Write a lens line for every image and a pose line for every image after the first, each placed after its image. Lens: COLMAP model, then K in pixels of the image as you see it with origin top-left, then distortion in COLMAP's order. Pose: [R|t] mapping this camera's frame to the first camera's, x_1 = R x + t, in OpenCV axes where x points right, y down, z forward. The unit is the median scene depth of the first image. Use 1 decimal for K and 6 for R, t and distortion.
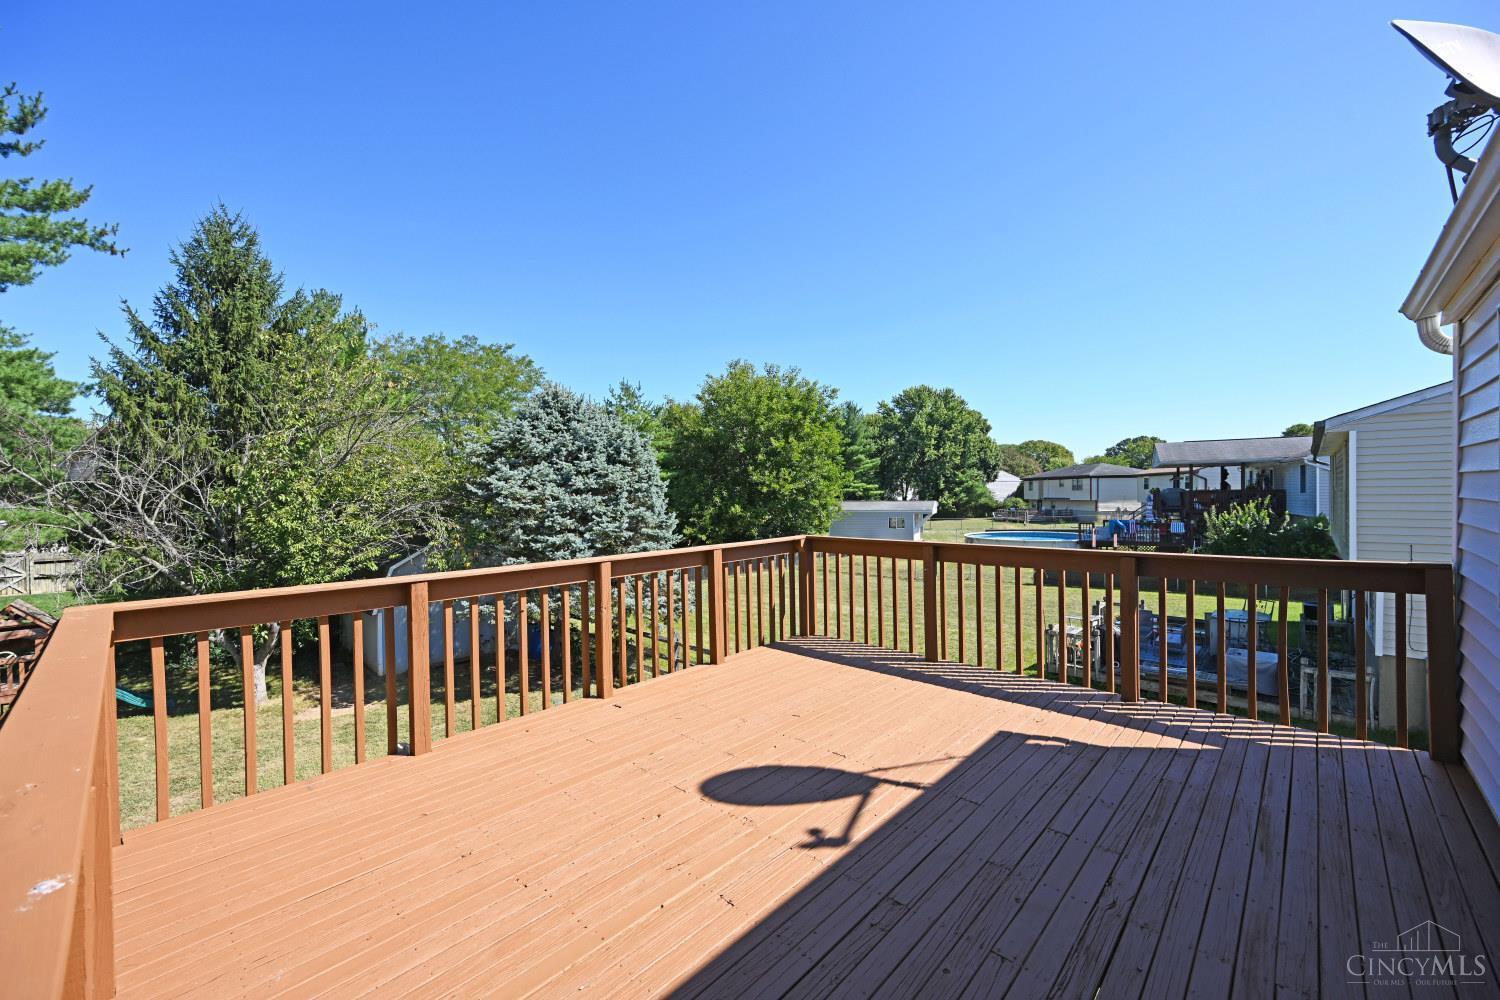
lens RADIAL K [[589.2, 0, 752.0], [0, 589.2, 501.2], [0, 0, 1]] dist [-0.003002, 0.000613]
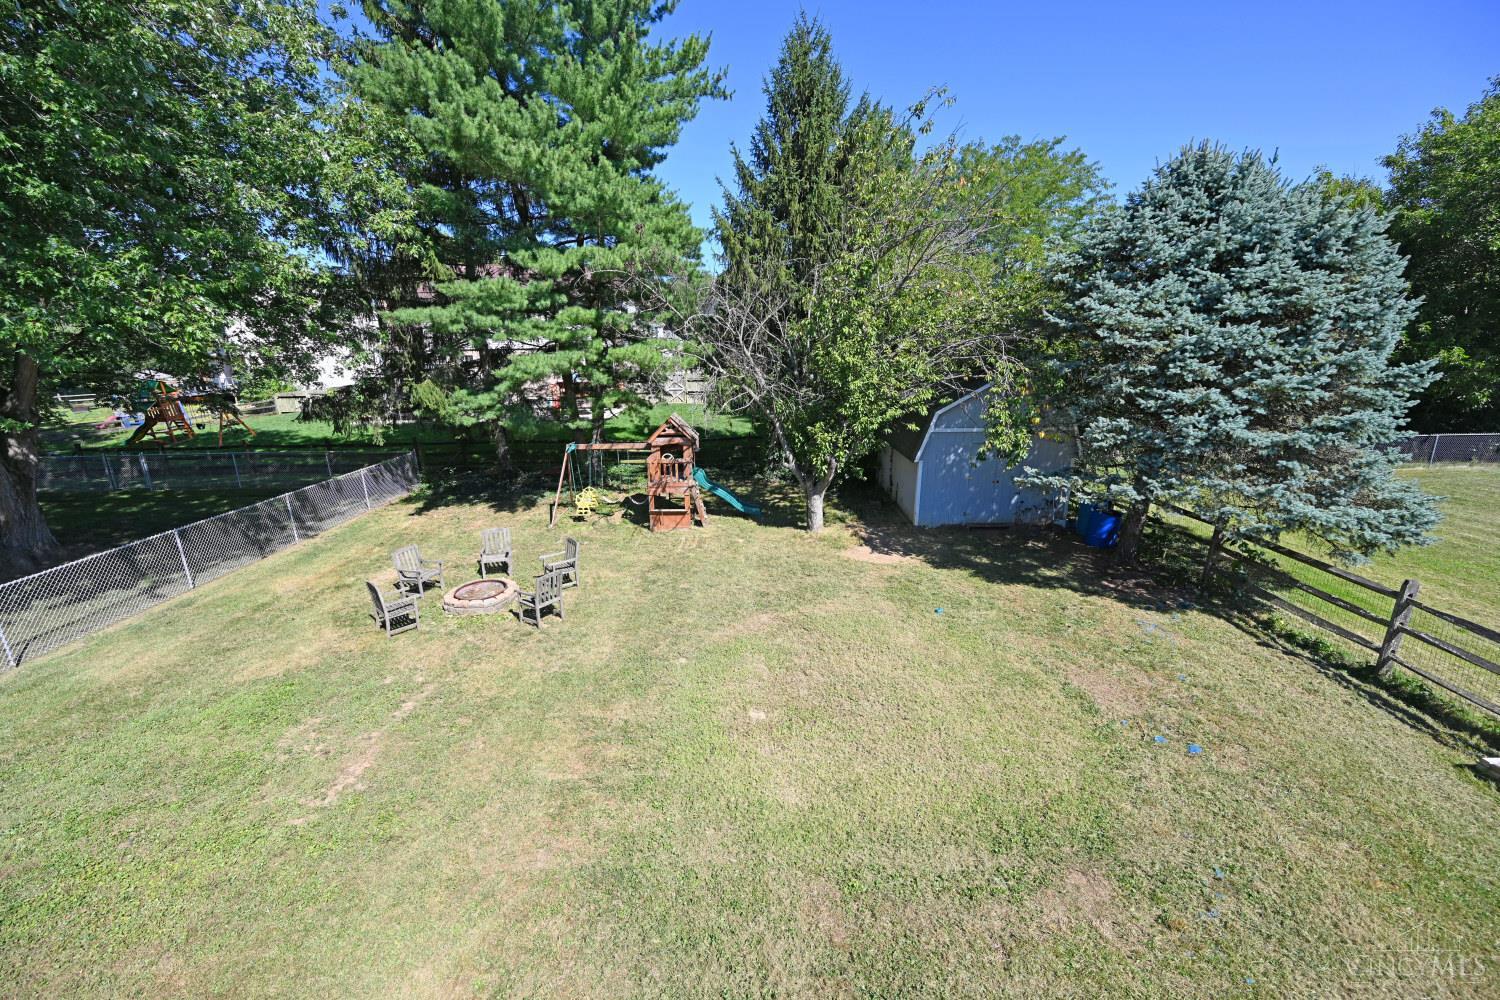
lens RADIAL K [[589.2, 0, 745.9], [0, 589.2, 499.1], [0, 0, 1]] dist [-0.000877, -0.000247]
pose [[0.699383, 0.195341, -0.687536, -0.187398], [-0.008246, 0.964070, 0.265521, 0.005303], [0.714699, -0.180031, 0.675865, 0.177686]]
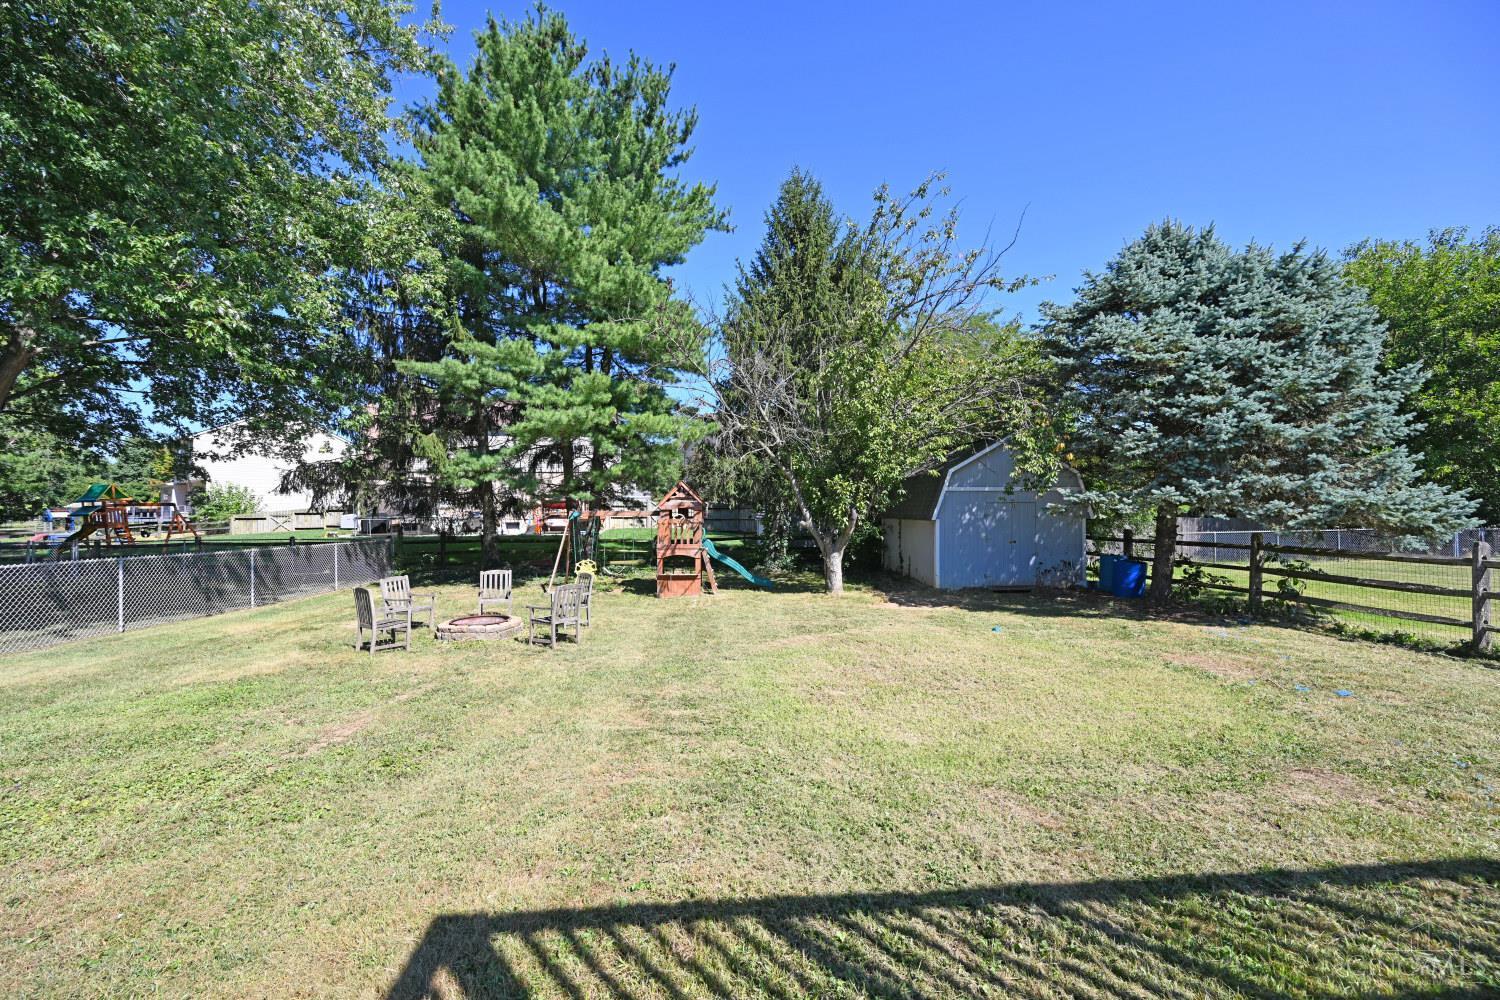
lens RADIAL K [[589.2, 0, 752.0], [0, 589.2, 501.2], [0, 0, 1]] dist [-0.003002, 0.000613]
pose [[0.749126, 0.004668, -0.662412, -0.255909], [-0.017015, 0.999781, -0.012198, 0.186879], [0.662209, 0.020409, 0.749041, 0.130188]]
